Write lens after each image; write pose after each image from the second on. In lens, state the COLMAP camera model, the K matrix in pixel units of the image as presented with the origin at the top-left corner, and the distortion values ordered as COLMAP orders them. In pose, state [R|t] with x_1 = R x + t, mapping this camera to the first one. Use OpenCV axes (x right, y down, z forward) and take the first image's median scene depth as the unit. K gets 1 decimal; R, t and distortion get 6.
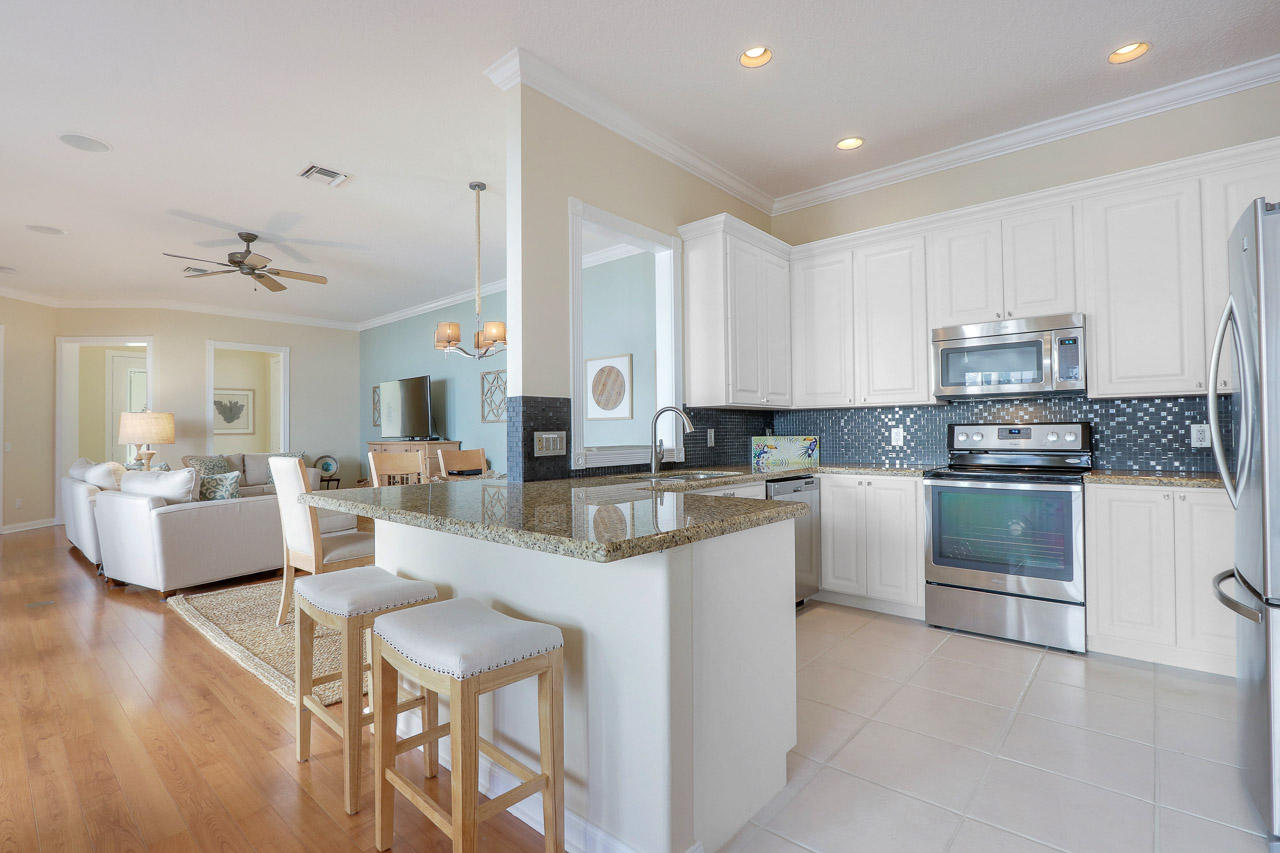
lens RADIAL K [[611.1, 0, 639.5], [0, 611.1, 425.6], [0, 0, 1]] dist [-0.014674, 0.000842]
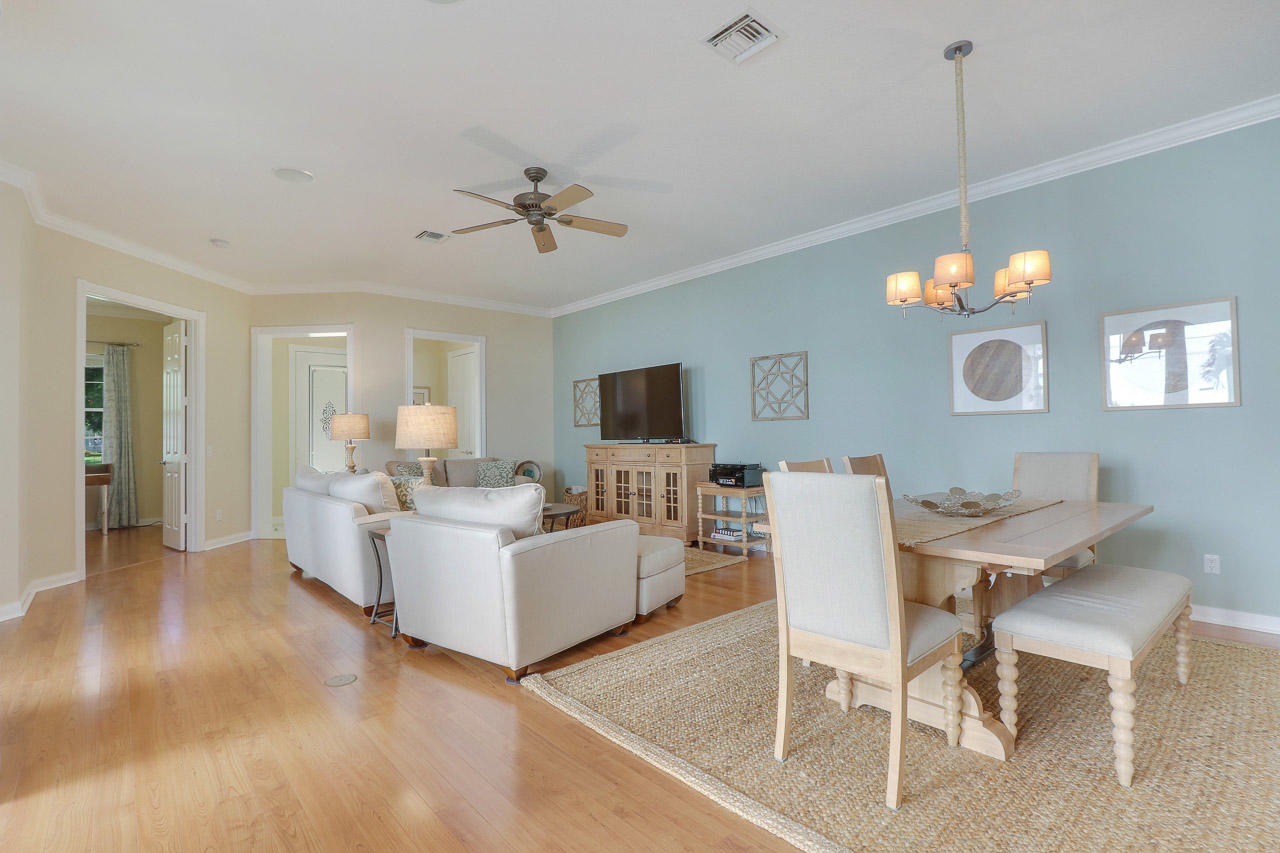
lens RADIAL K [[611.1, 0, 634.3], [0, 611.1, 426.3], [0, 0, 1]] dist [-0.014674, 0.000842]
pose [[0.992437, -0.004779, -0.122663, -0.329222], [0.004466, 0.999986, -0.002831, 0.004342], [0.122674, 0.002261, 0.992444, 0.199418]]
